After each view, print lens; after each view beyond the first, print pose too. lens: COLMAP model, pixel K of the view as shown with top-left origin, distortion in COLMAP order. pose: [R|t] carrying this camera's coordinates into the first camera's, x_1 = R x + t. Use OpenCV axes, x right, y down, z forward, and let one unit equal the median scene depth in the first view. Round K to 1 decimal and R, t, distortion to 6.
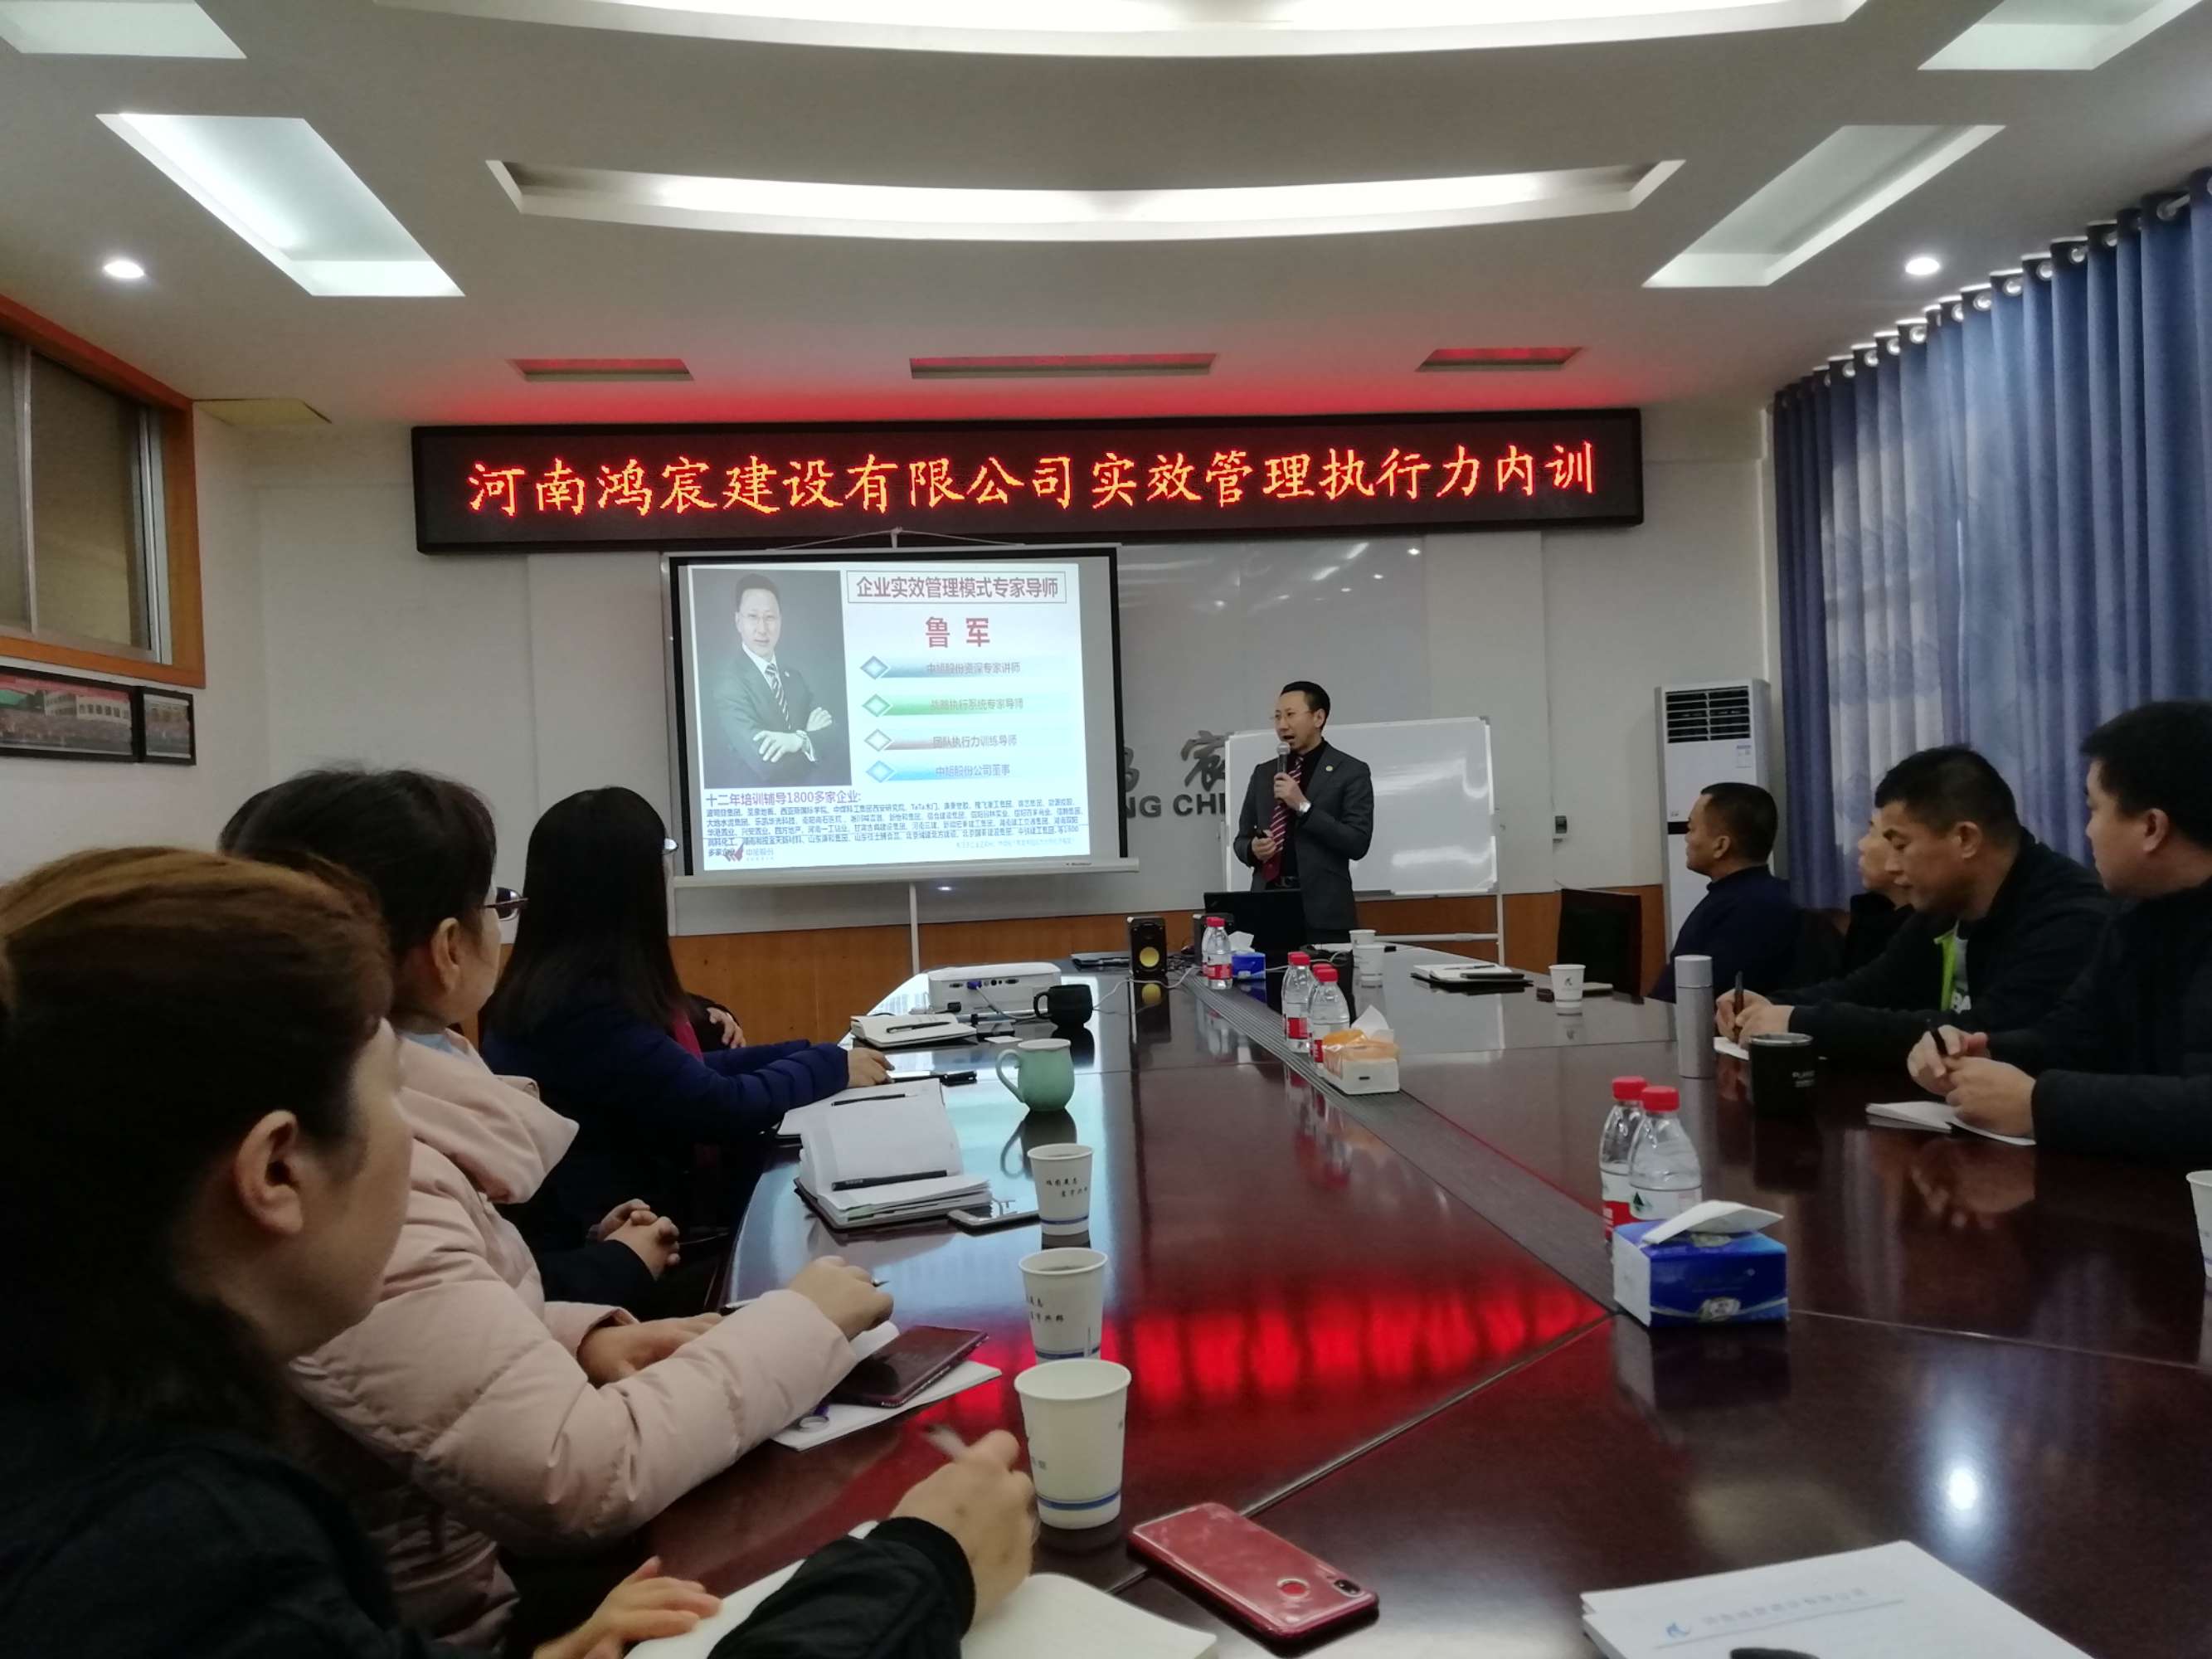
lens RADIAL K [[1620.8, 0, 1130.4], [0, 1620.8, 839.5], [0, 0, 1]] dist [0.018179, -0.025279]
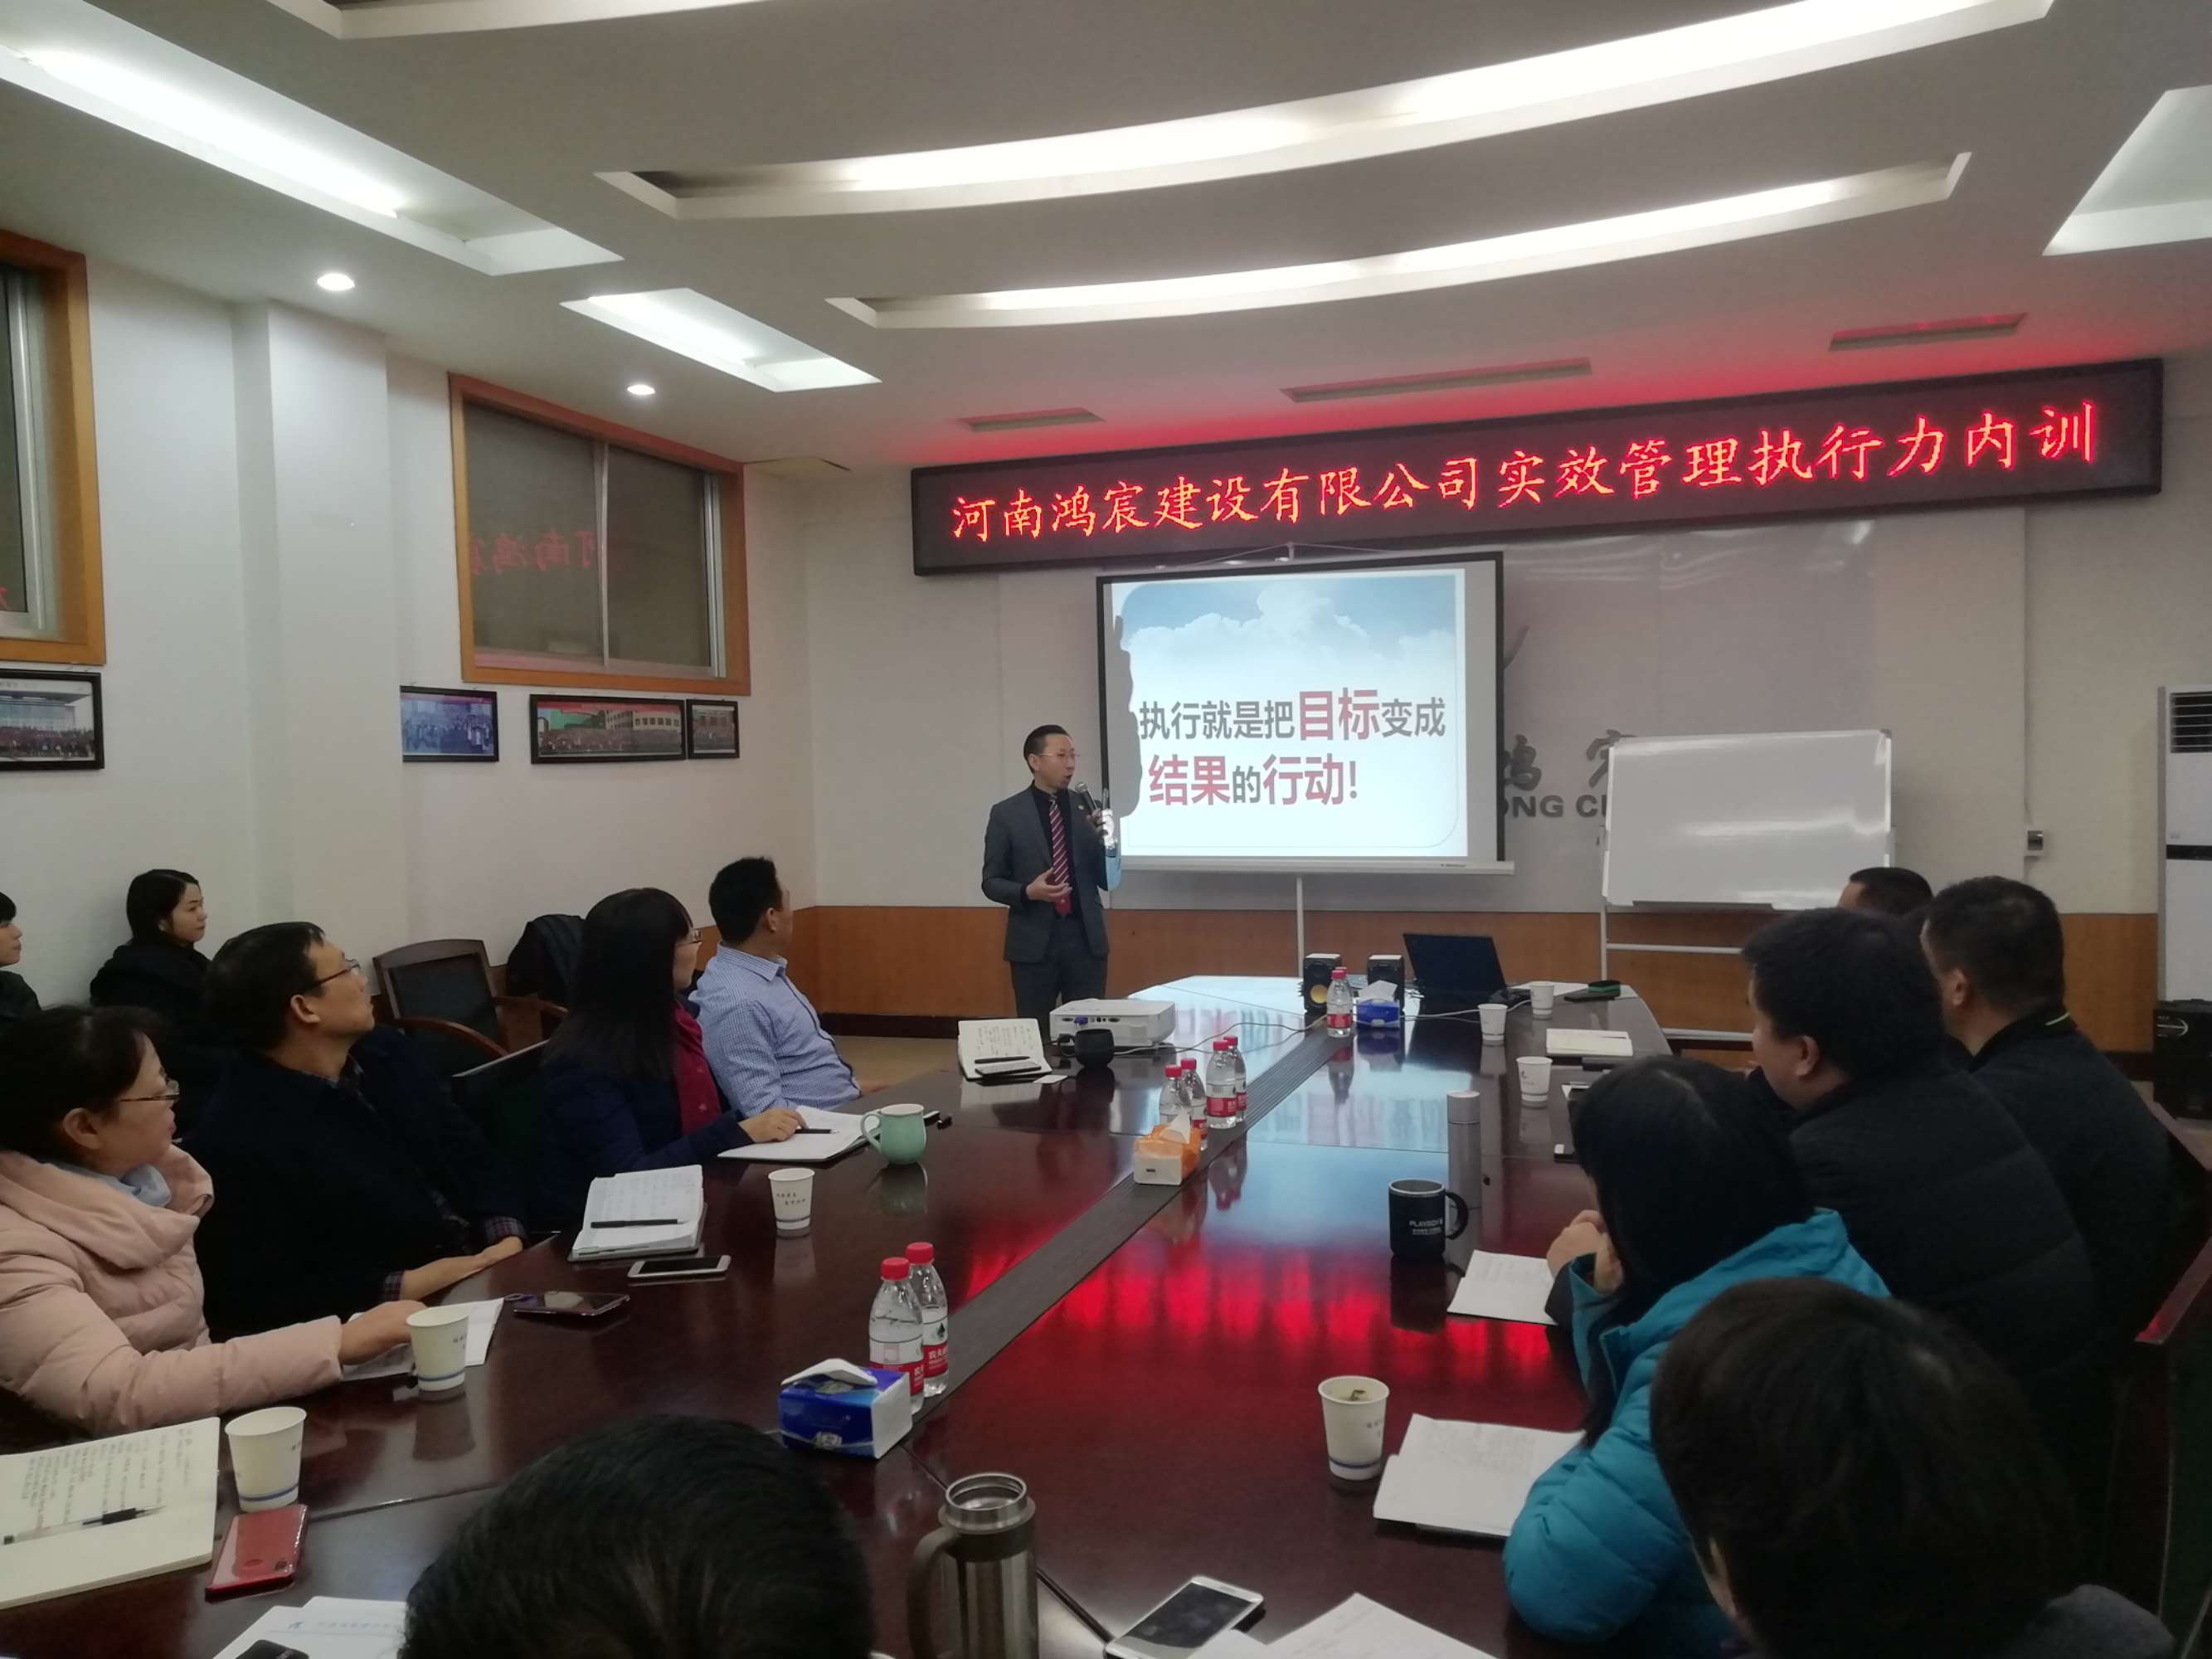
lens RADIAL K [[1620.8, 0, 1111.9], [0, 1620.8, 839.0], [0, 0, 1]] dist [0.018179, -0.025279]
pose [[0.905013, 0.040777, -0.423425, 0.195173], [-0.020753, 0.998442, 0.051796, -0.047982], [0.424877, -0.038089, 0.904449, -0.013992]]
